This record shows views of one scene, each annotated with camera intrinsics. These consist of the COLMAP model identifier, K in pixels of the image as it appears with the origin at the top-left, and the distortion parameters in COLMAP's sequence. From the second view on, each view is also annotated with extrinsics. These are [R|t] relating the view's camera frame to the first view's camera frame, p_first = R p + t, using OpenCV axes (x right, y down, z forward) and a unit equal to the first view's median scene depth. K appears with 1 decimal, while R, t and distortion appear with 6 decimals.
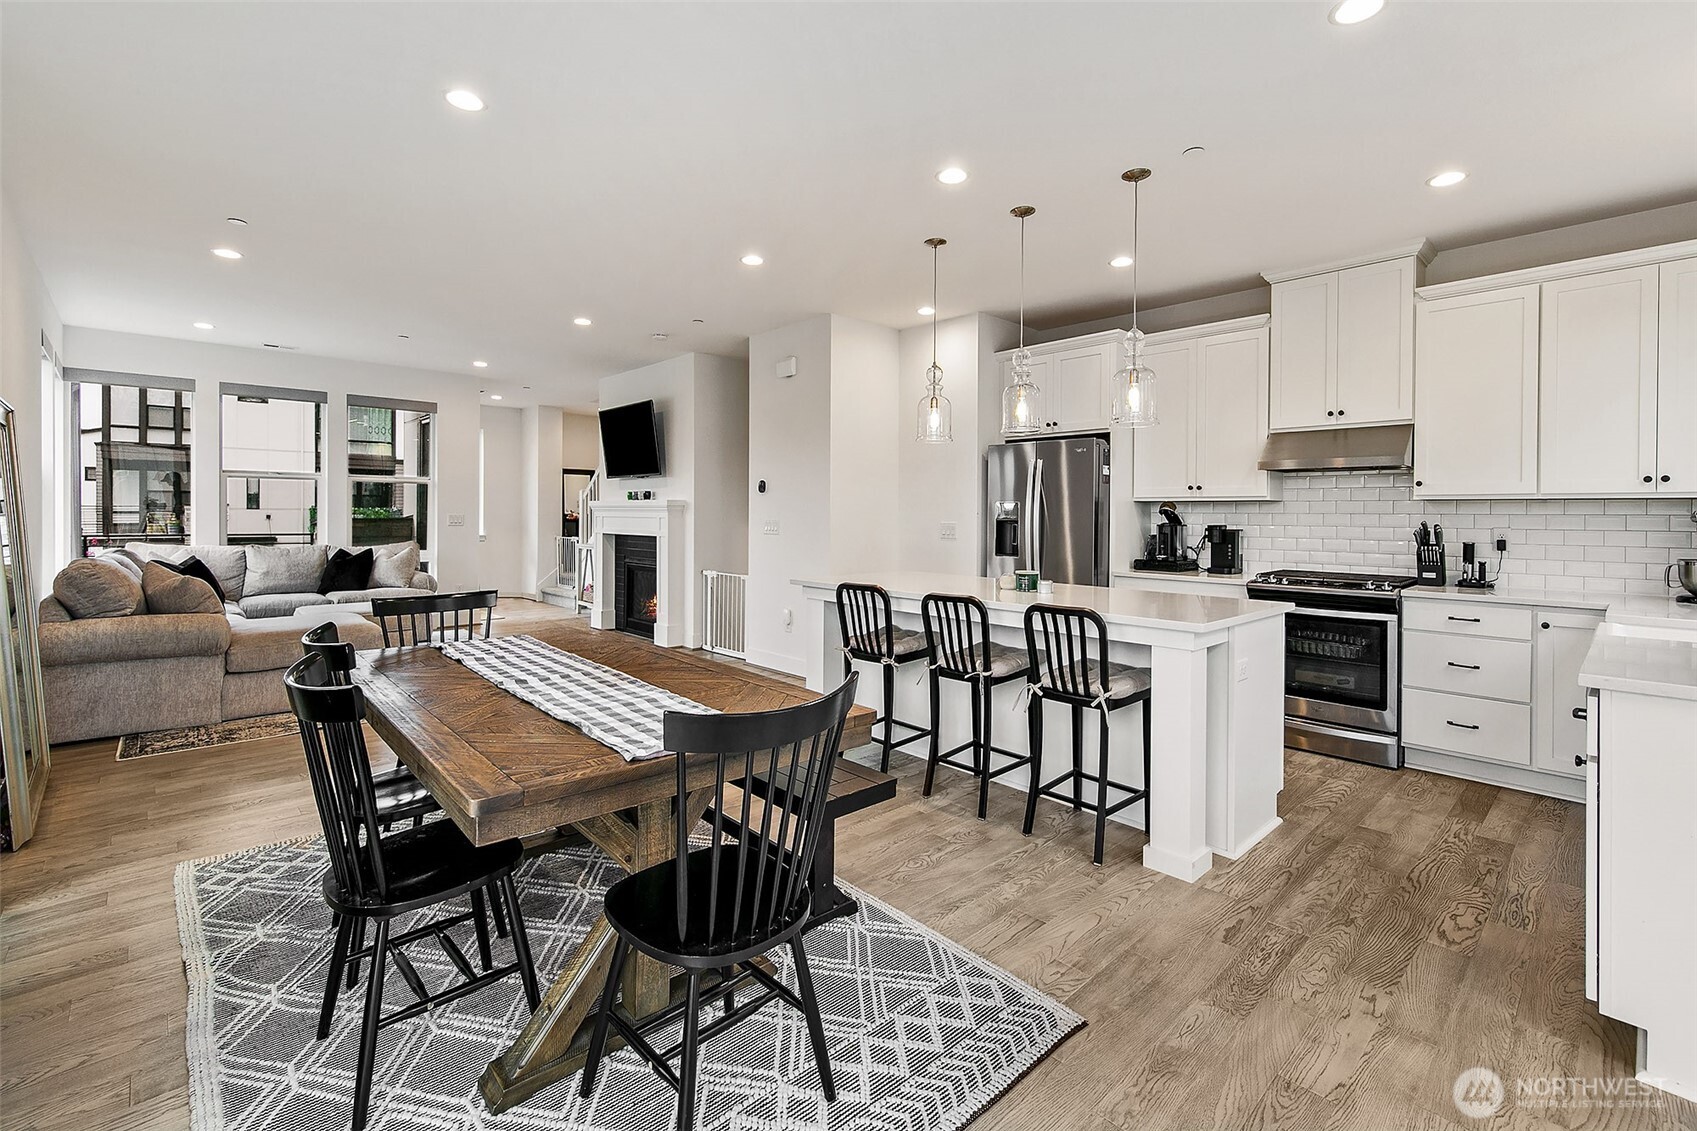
lens RADIAL K [[739.4, 0, 852.9], [0, 739.4, 524.4], [0, 0, 1]] dist [0.006352, -0.000489]
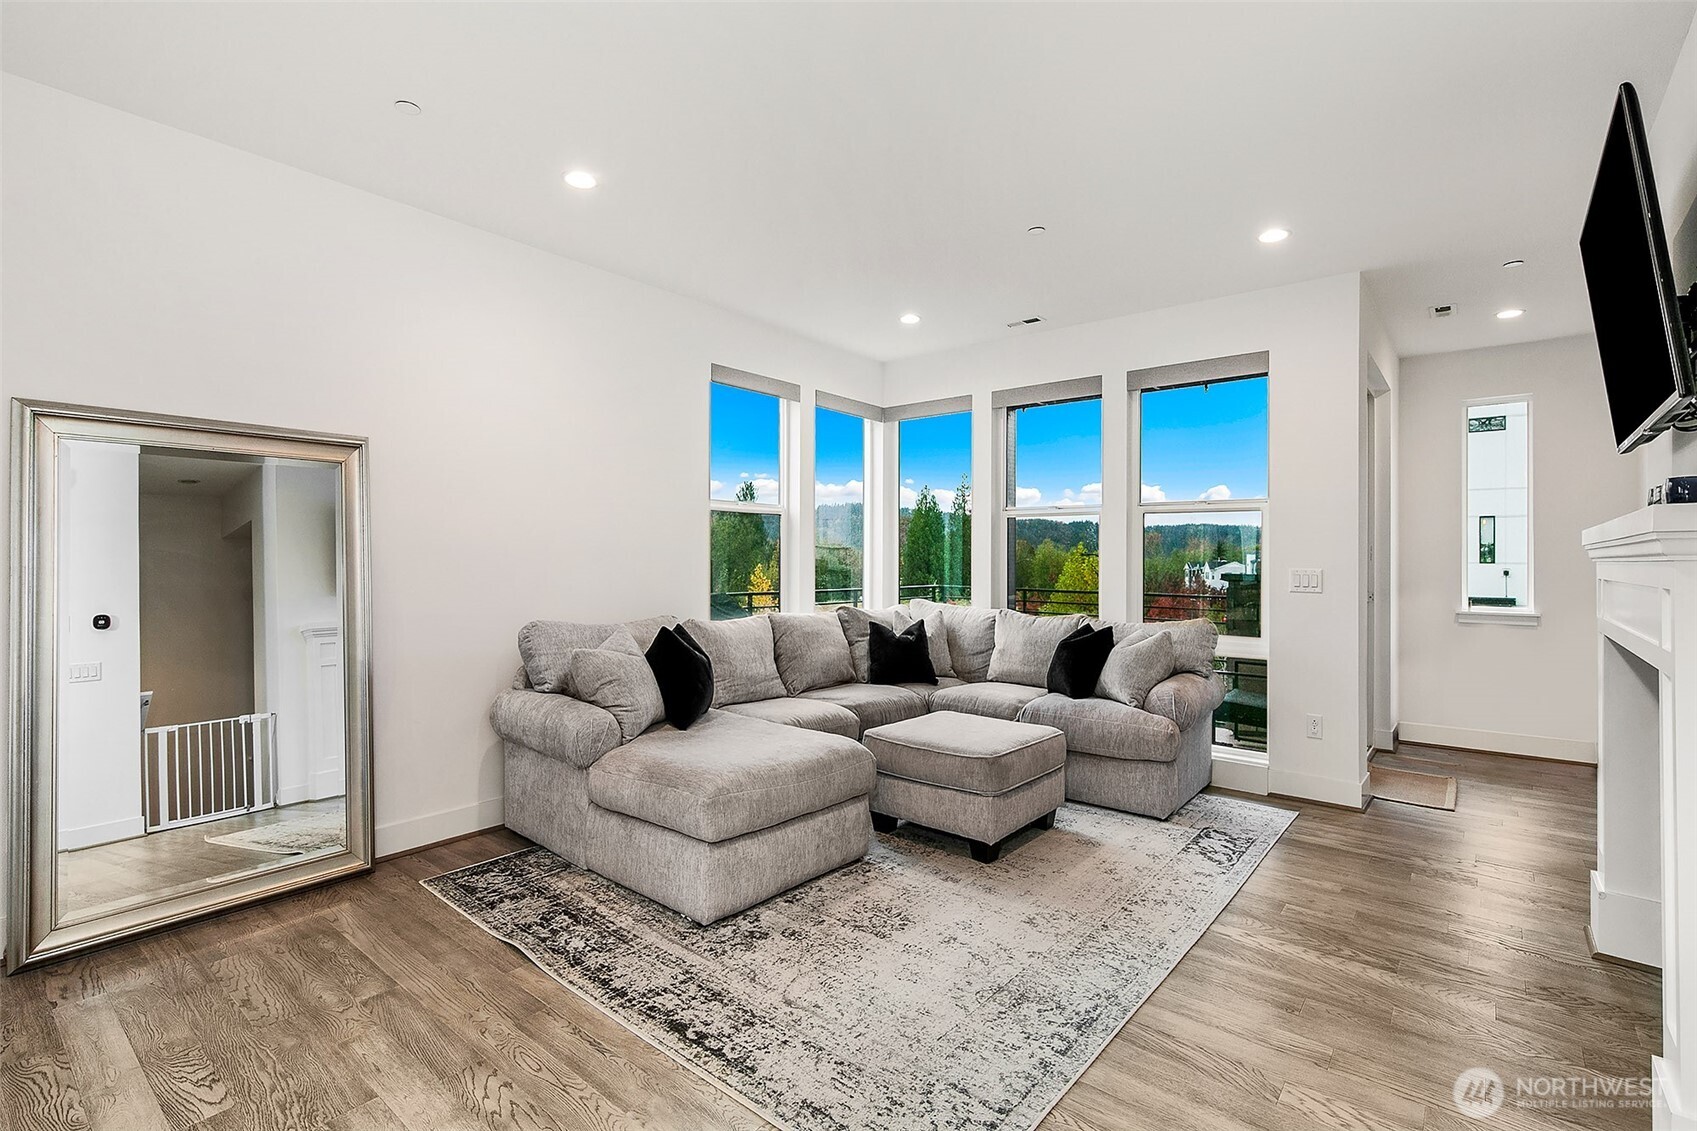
lens RADIAL K [[805.7, 0, 836.4], [0, 805.7, 567.5], [0, 0, 1]] dist [0.006043, 0.000455]
pose [[0.110559, 0.001881, -0.993868, -0.090732], [-0.019660, 0.999807, -0.000295, -0.015558], [0.993675, 0.019572, 0.110575, 1.192924]]
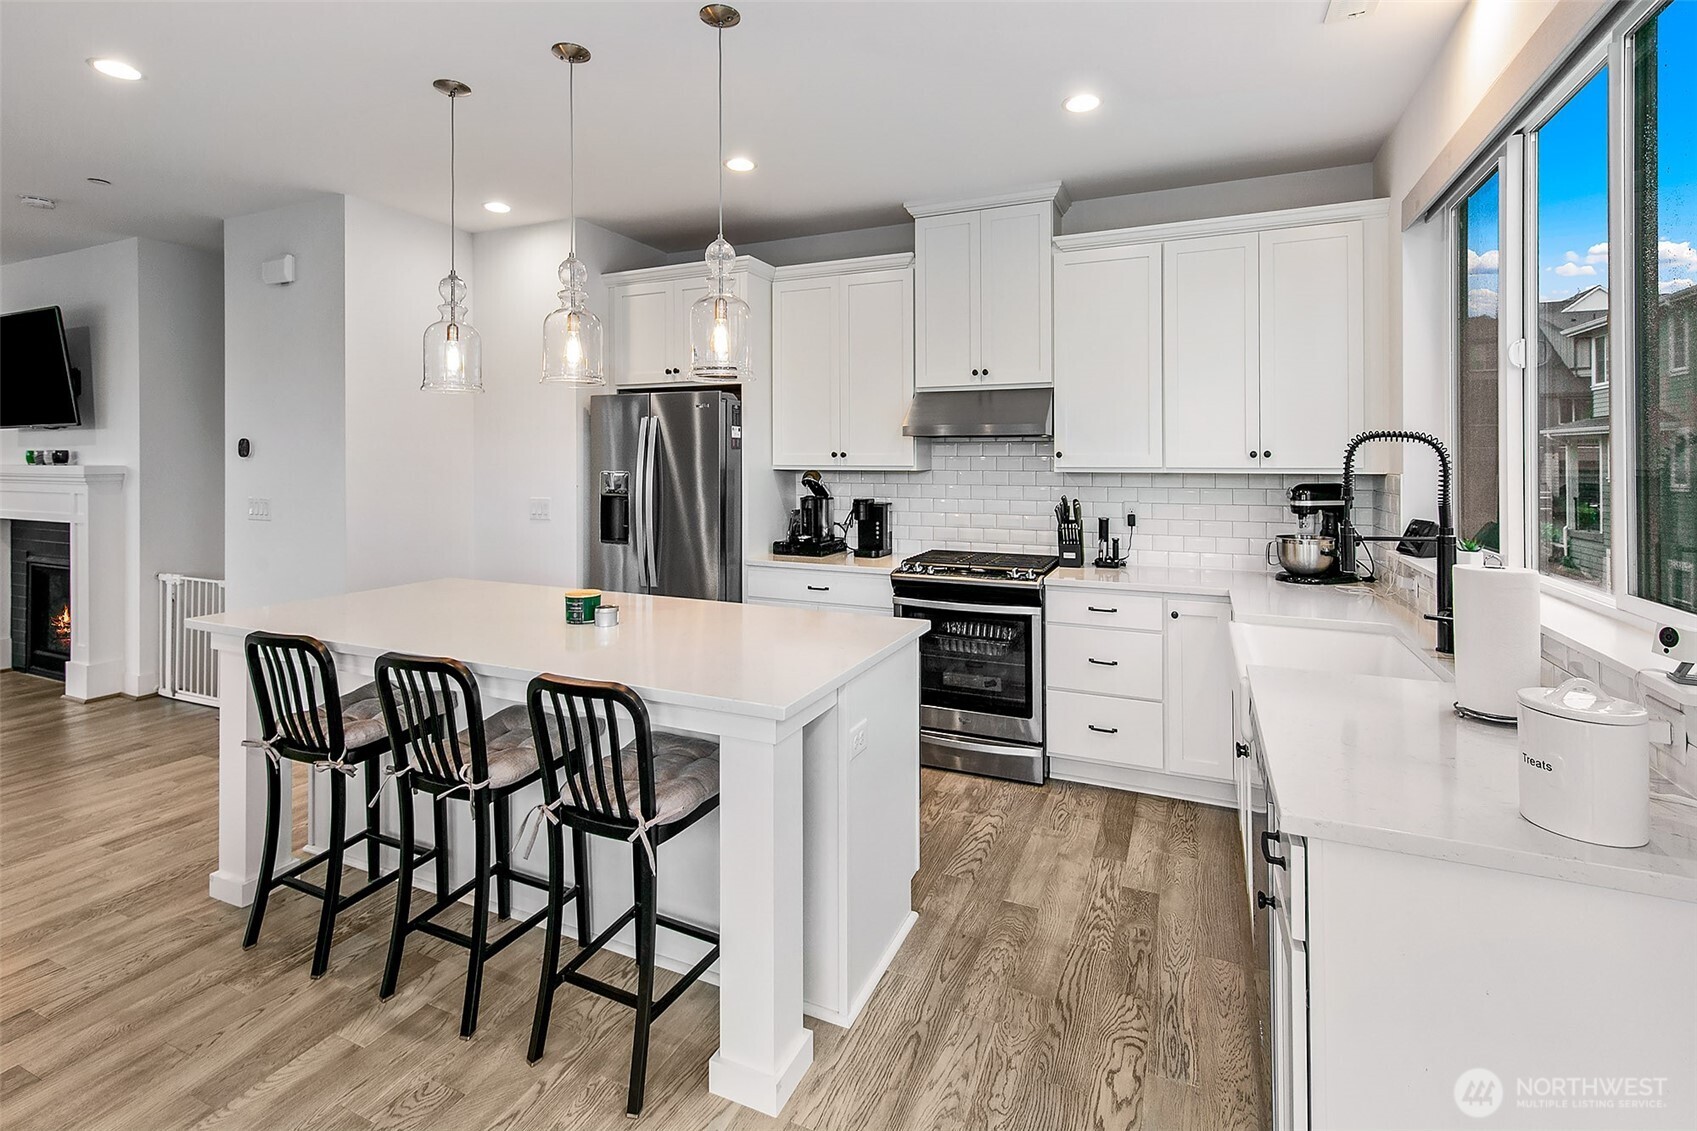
lens RADIAL K [[739.4, 0, 865.0], [0, 739.4, 461.8], [0, 0, 1]] dist [0.006352, -0.000489]
pose [[0.920531, -0.008780, 0.390571, 0.184402], [0.011405, 0.999925, -0.004401, -0.042338], [-0.390503, 0.008506, 0.920562, 0.250317]]
